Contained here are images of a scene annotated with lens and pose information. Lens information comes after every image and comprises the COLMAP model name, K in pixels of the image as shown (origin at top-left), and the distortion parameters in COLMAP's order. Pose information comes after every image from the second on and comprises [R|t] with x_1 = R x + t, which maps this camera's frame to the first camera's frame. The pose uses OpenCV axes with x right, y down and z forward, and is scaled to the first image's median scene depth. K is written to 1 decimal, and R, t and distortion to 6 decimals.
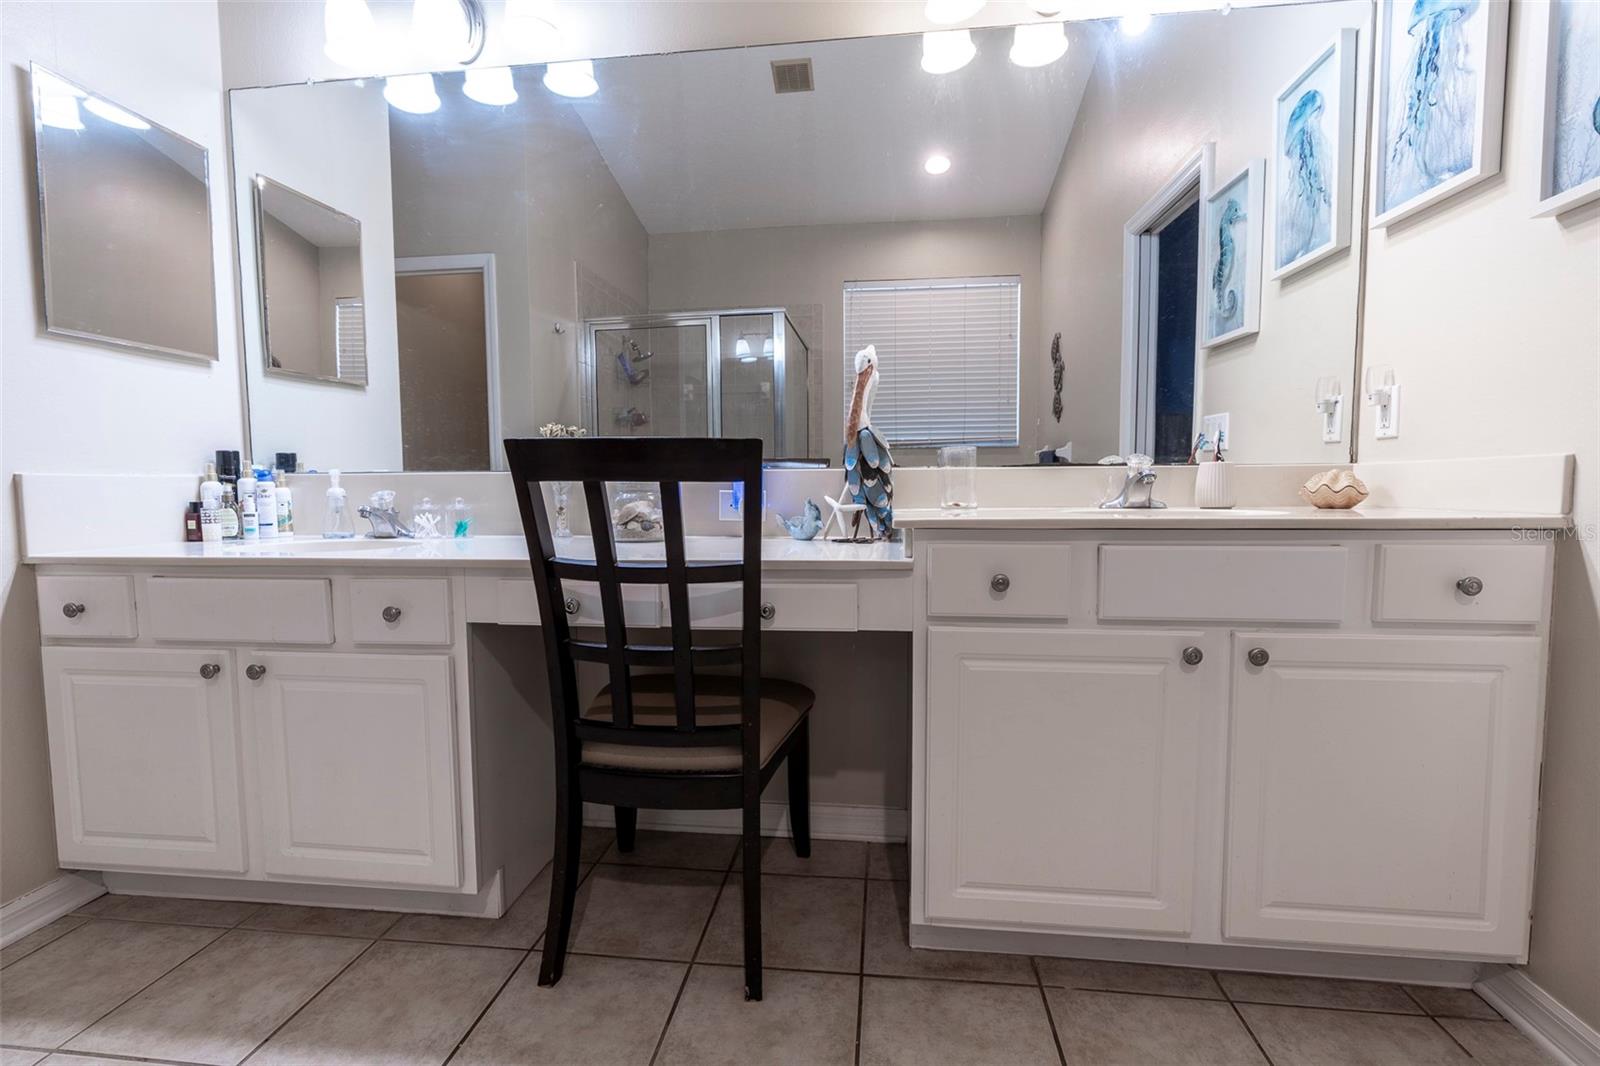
lens RADIAL K [[723.1, 0, 799.4], [0, 723.1, 527.6], [0, 0, 1]] dist [-0.006547, 0.000823]
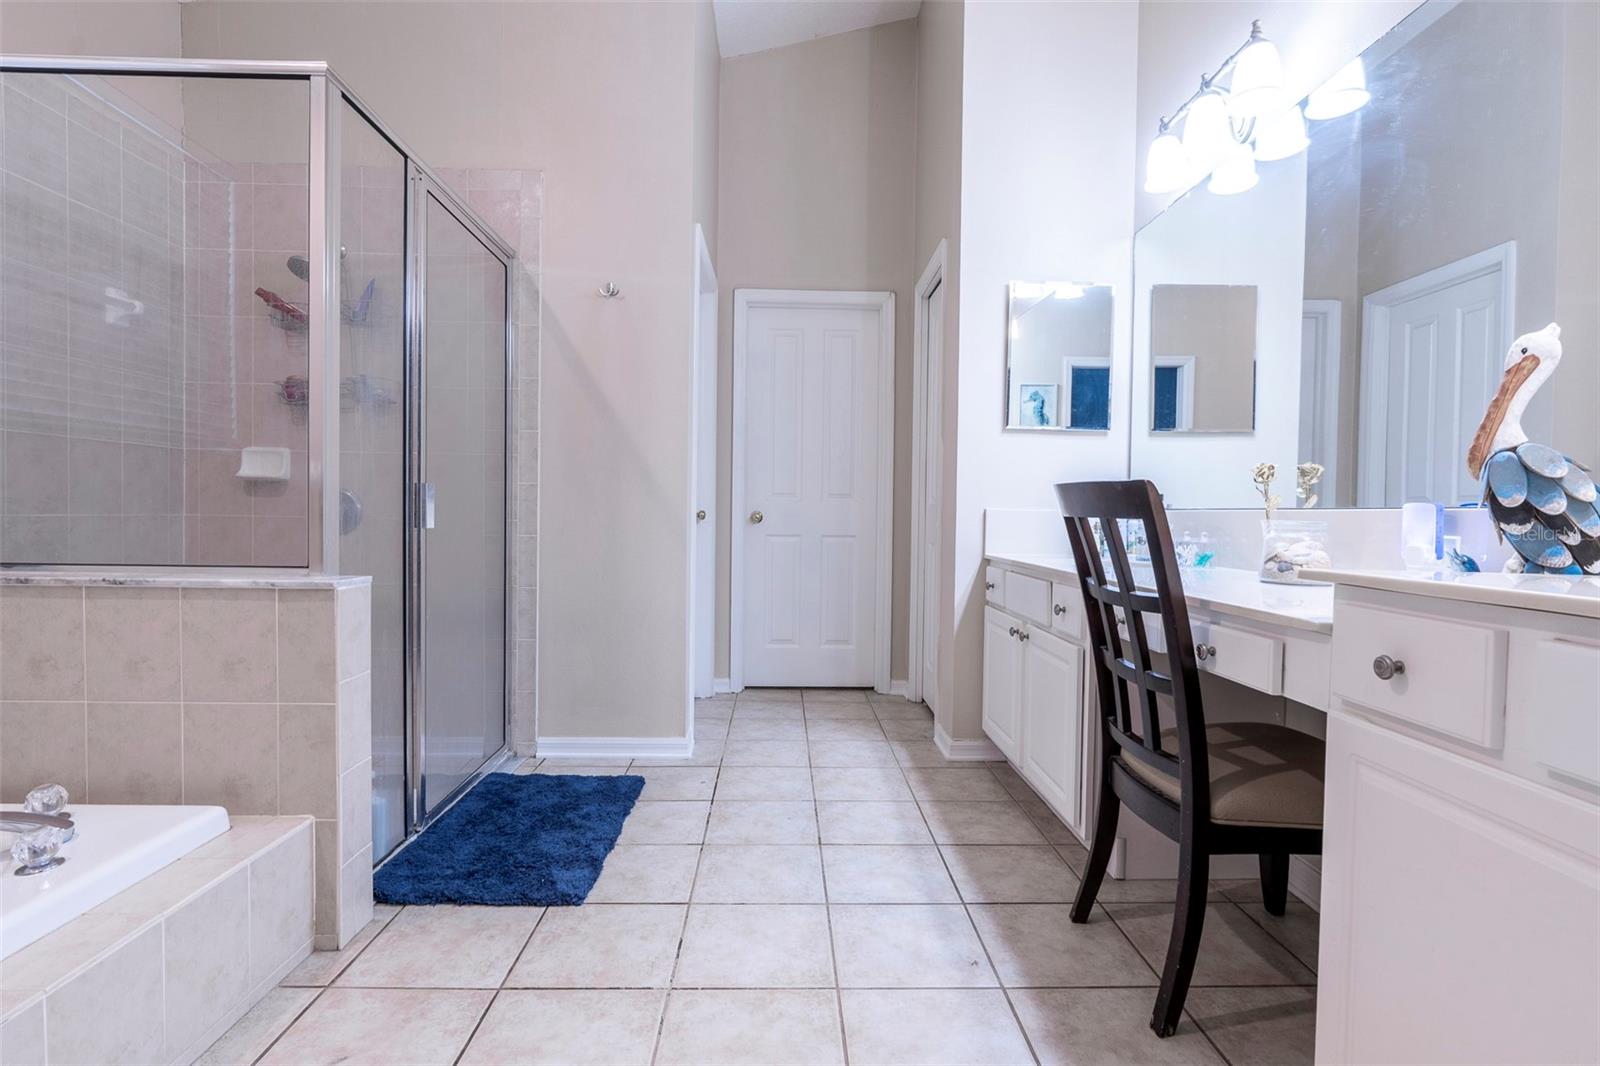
lens RADIAL K [[769.9, 0, 800.0], [0, 769.9, 533.0], [0, 0, 1]] dist [0.012731, 0.000177]
pose [[0.144021, 0.035500, -0.988938, 0.727047], [-0.082554, 0.996304, 0.023742, -0.019637], [0.986125, 0.078221, 0.146419, 0.236702]]
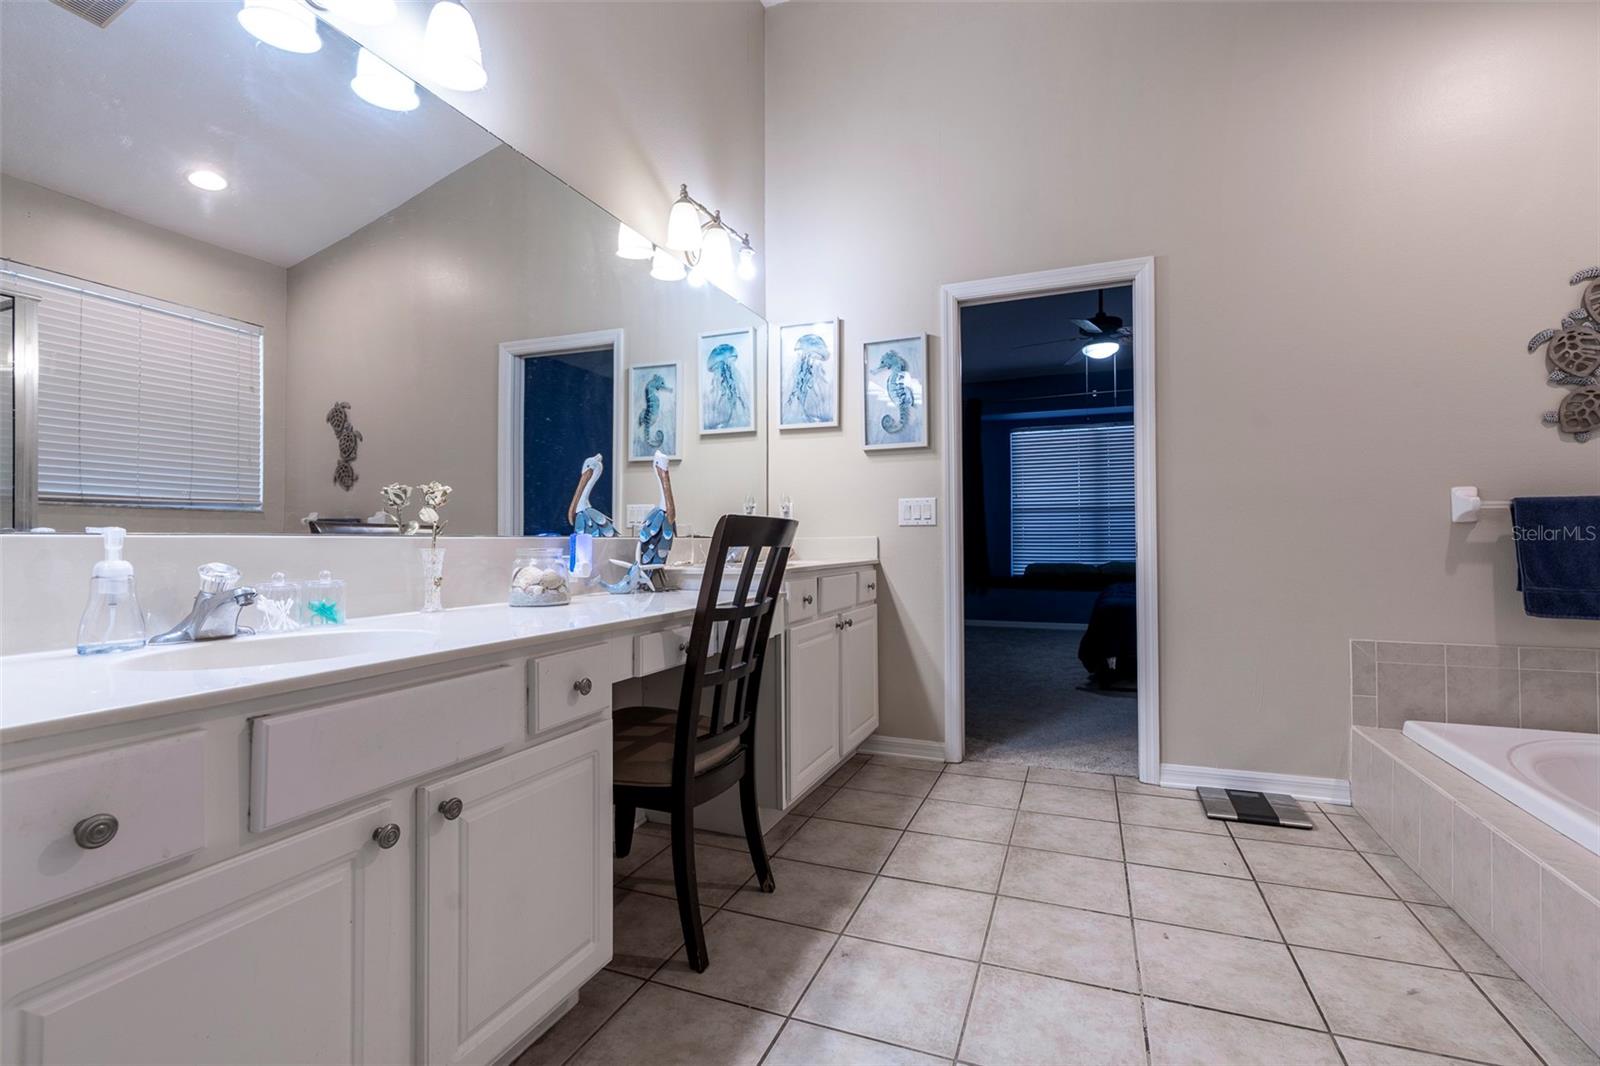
lens RADIAL K [[723.1, 0, 799.4], [0, 723.1, 527.6], [0, 0, 1]] dist [-0.006547, 0.000823]
pose [[0.257153, 0.026122, 0.966018, -1.225320], [0.066555, 0.996782, -0.044671, -0.023598], [-0.964076, 0.075781, 0.254587, 0.404478]]
